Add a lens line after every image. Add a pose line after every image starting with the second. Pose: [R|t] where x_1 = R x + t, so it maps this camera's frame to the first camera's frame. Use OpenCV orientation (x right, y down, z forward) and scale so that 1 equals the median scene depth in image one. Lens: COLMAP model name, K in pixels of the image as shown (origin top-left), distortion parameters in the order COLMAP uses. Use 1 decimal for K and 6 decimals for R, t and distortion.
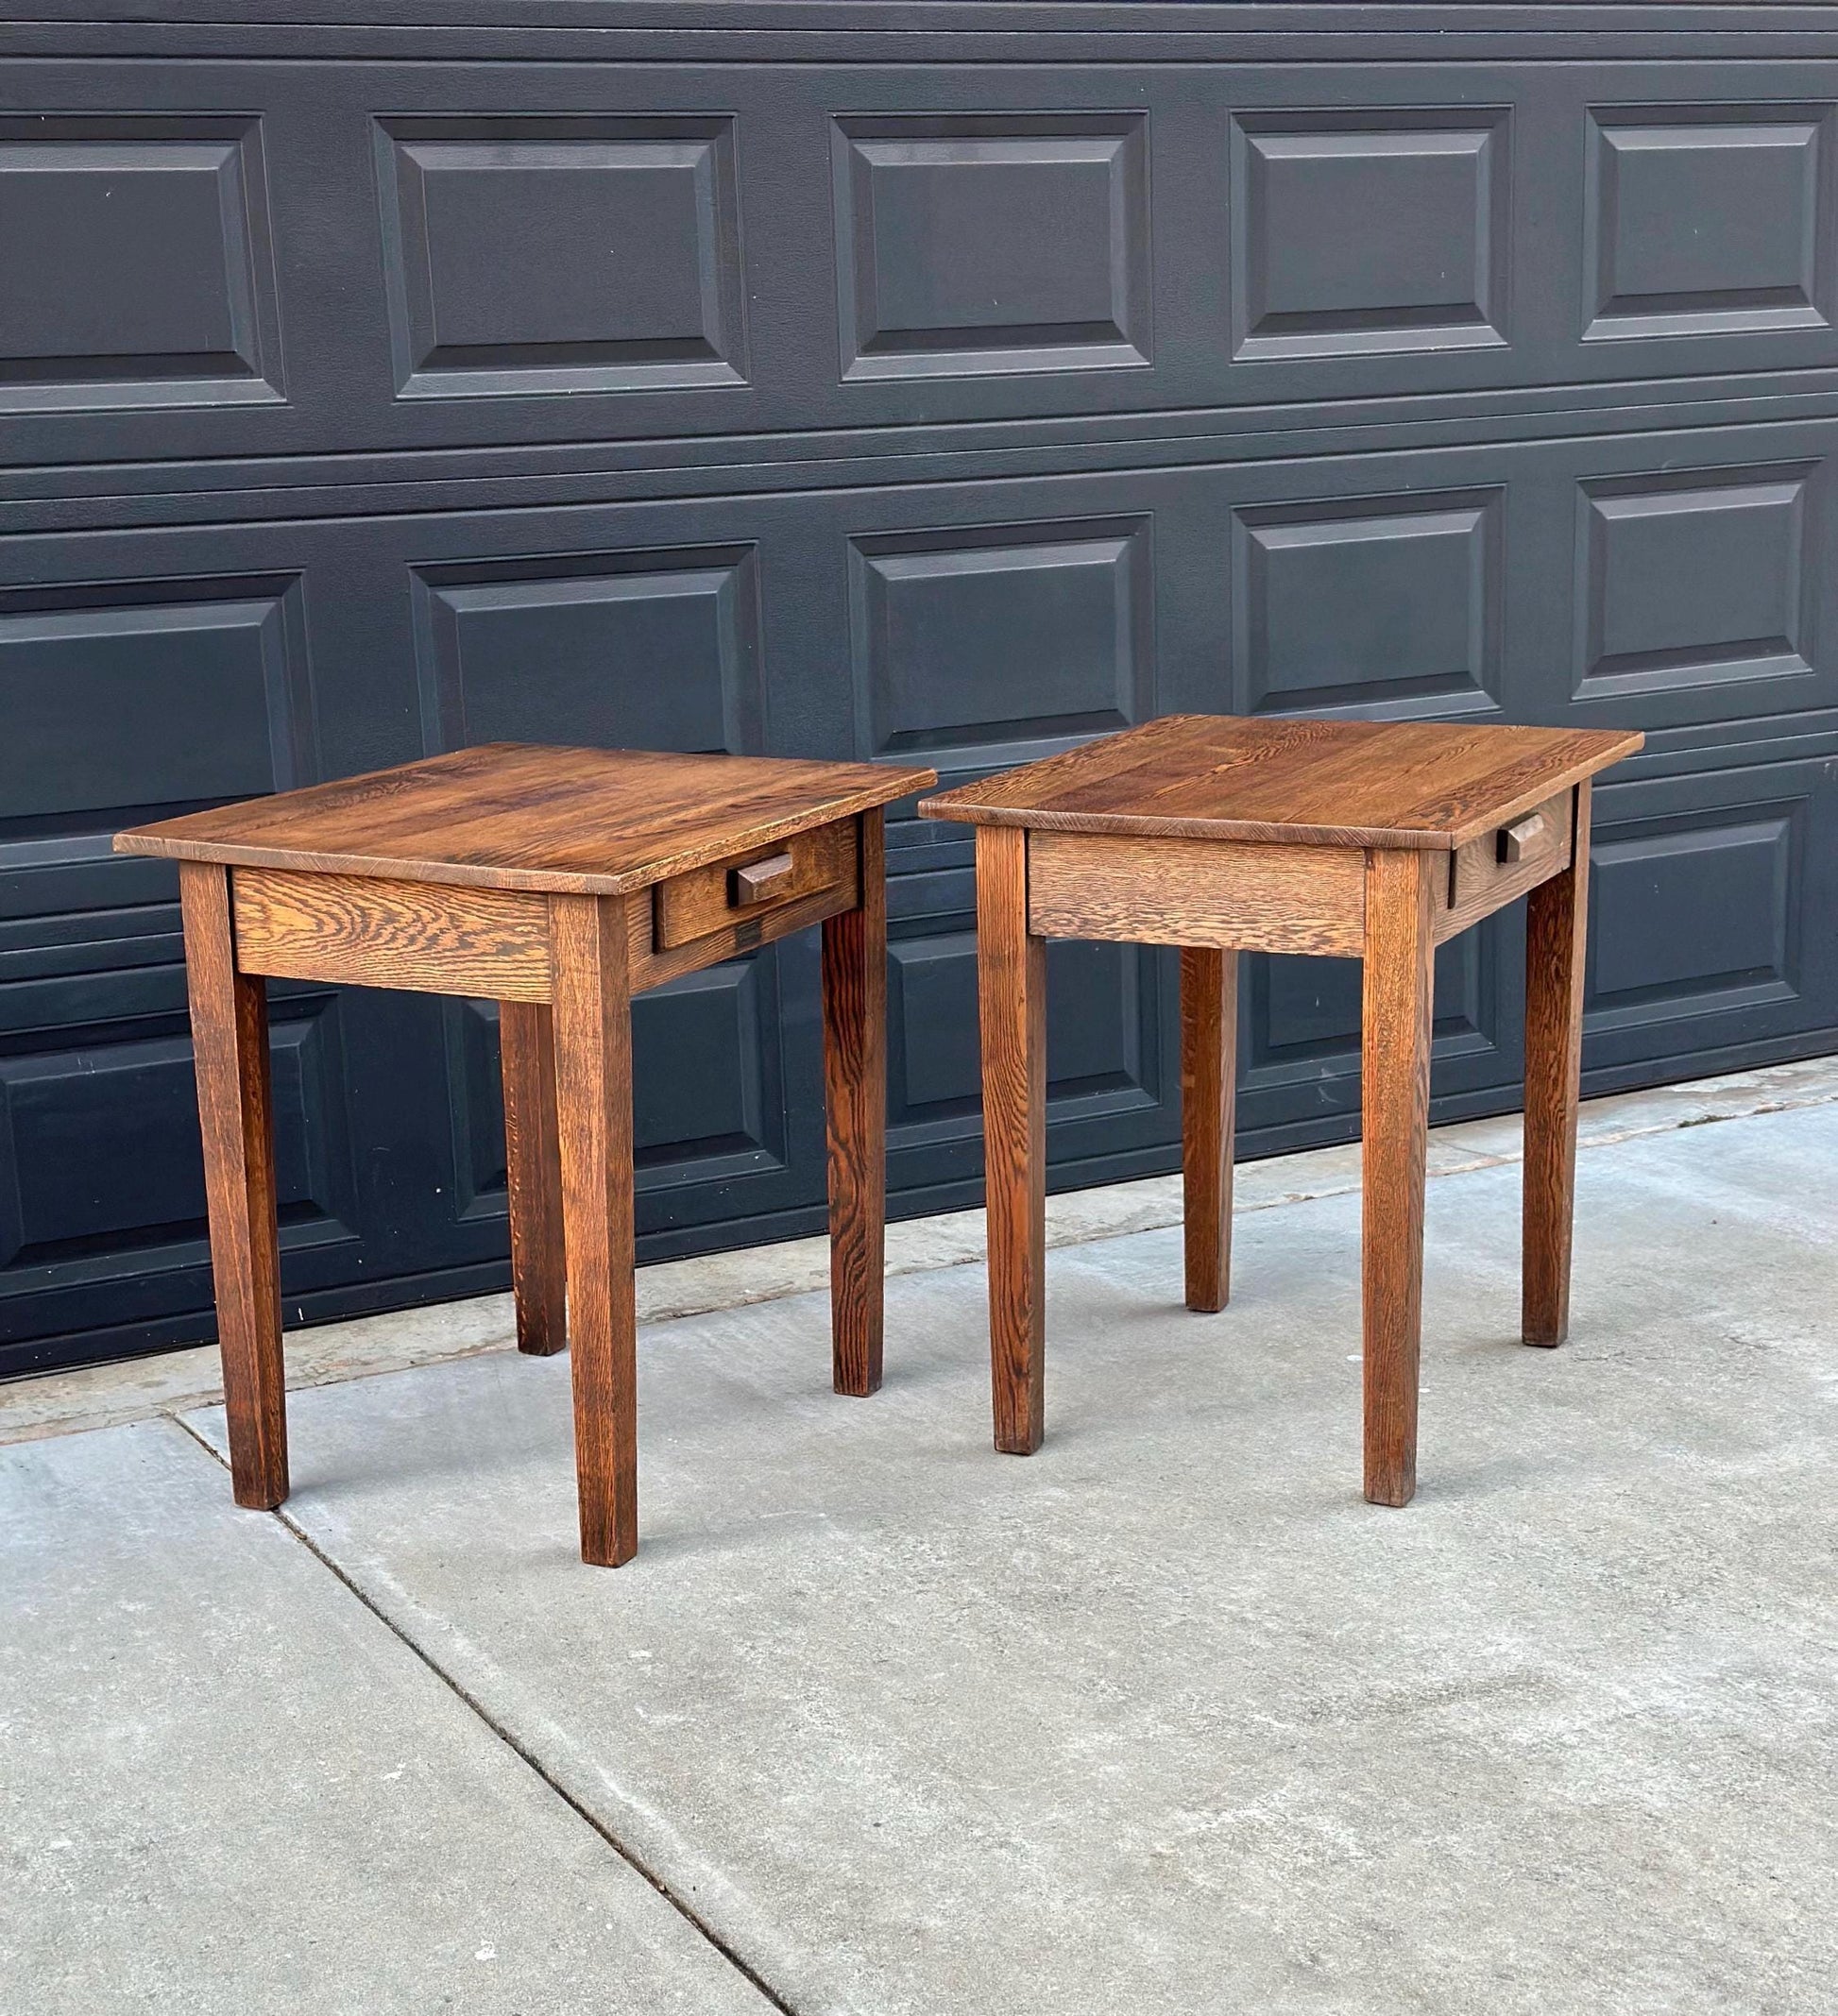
lens RADIAL K [[3432.2, 0, 911.8], [0, 3432.2, 1225.6], [0, 0, 1]] dist [0.192333, -0.343216]
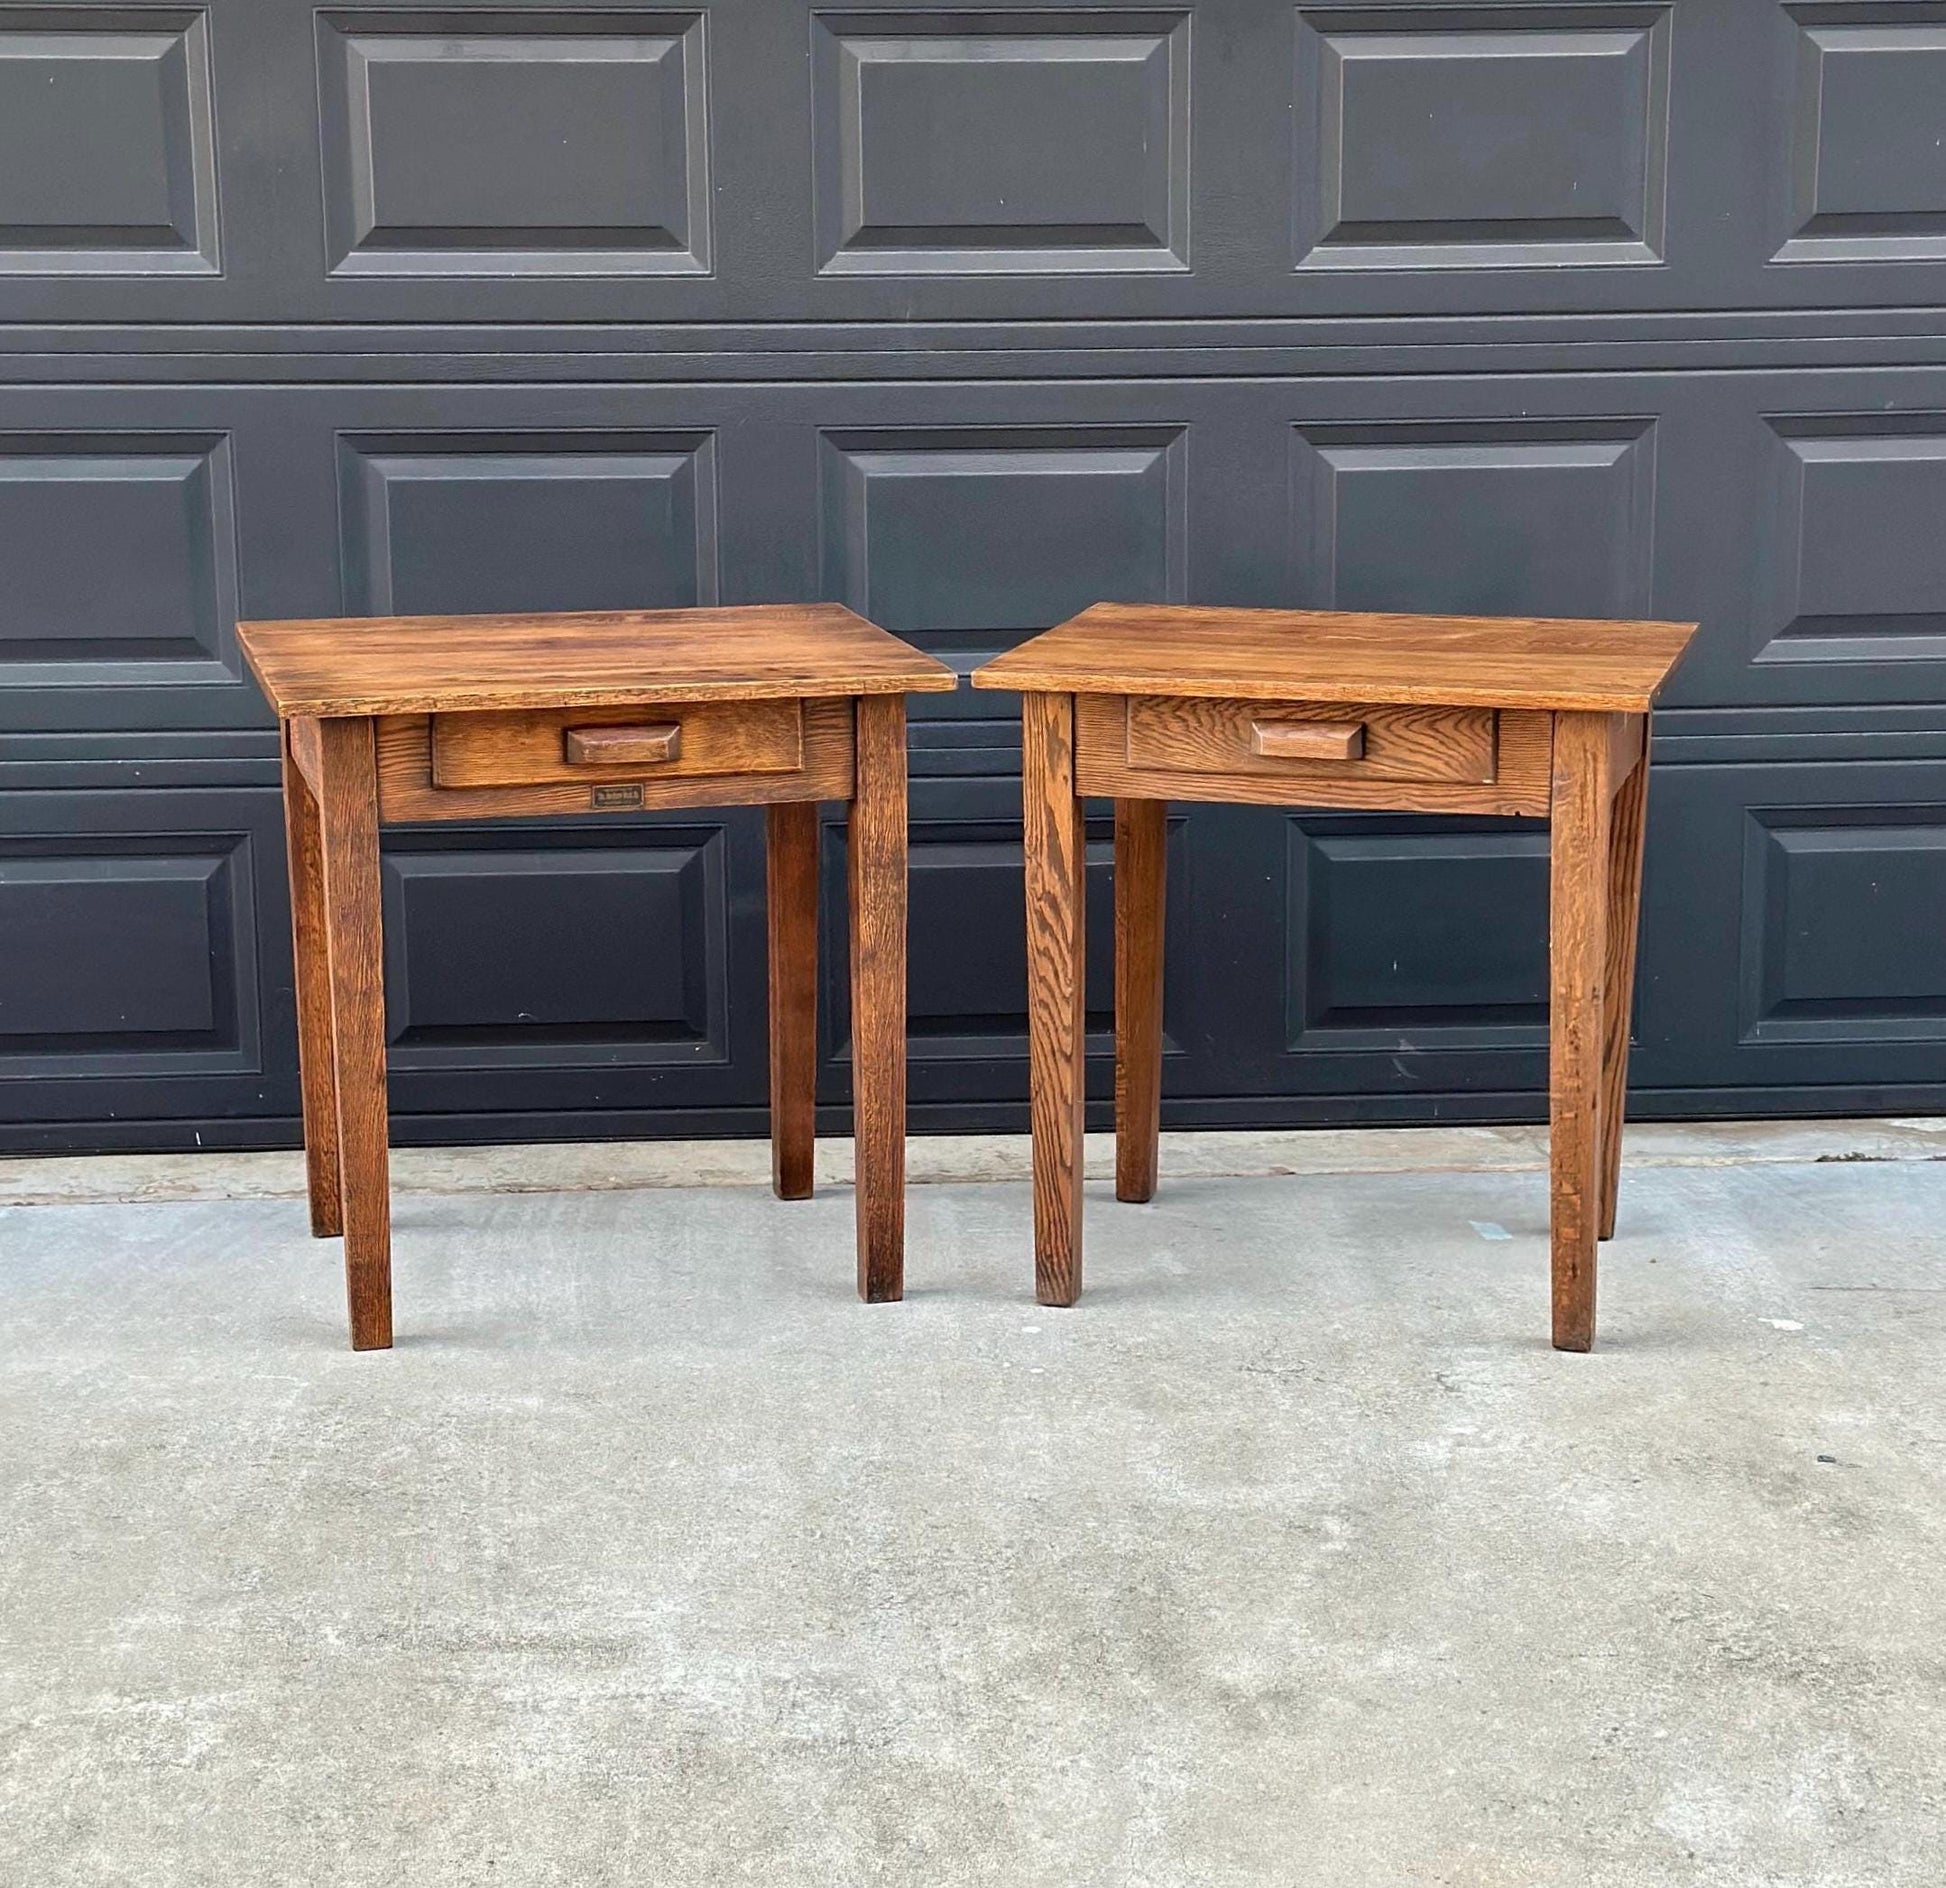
lens RADIAL K [[3776.3, 0, 973.0], [0, 3776.3, 944.0], [0, 0, 1]] dist [0.173577, -0.199150]
pose [[0.898047, 0.112218, -0.425345, 0.539308], [-0.136279, 0.990317, -0.026456, -0.035478], [0.418257, 0.081724, 0.904645, 0.063257]]
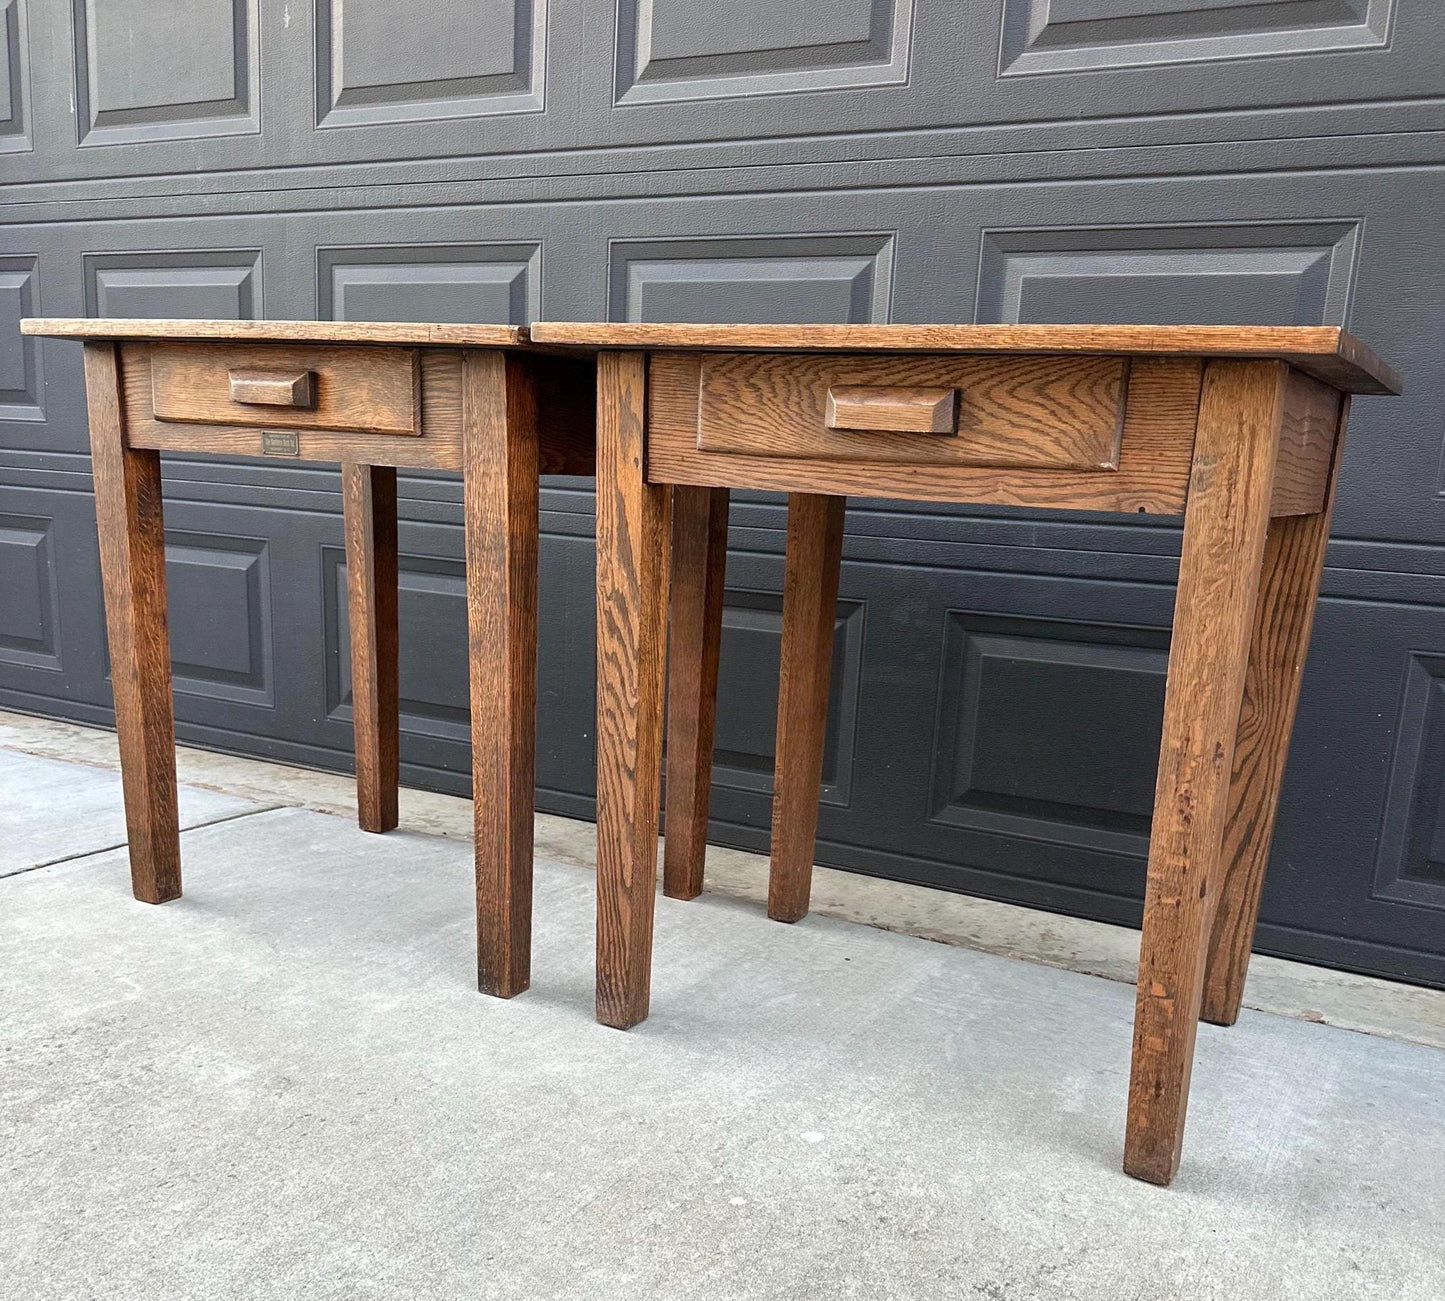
lens RADIAL K [[1384.0, 0, 746.8], [0, 1384.0, 800.1], [0, 0, 1]] dist [0.190382, -0.419281]
pose [[0.534622, 0.248899, -0.807607, 0.361045], [-0.293380, 0.950873, 0.098840, -0.062083], [0.792532, 0.184093, 0.581380, 0.792723]]
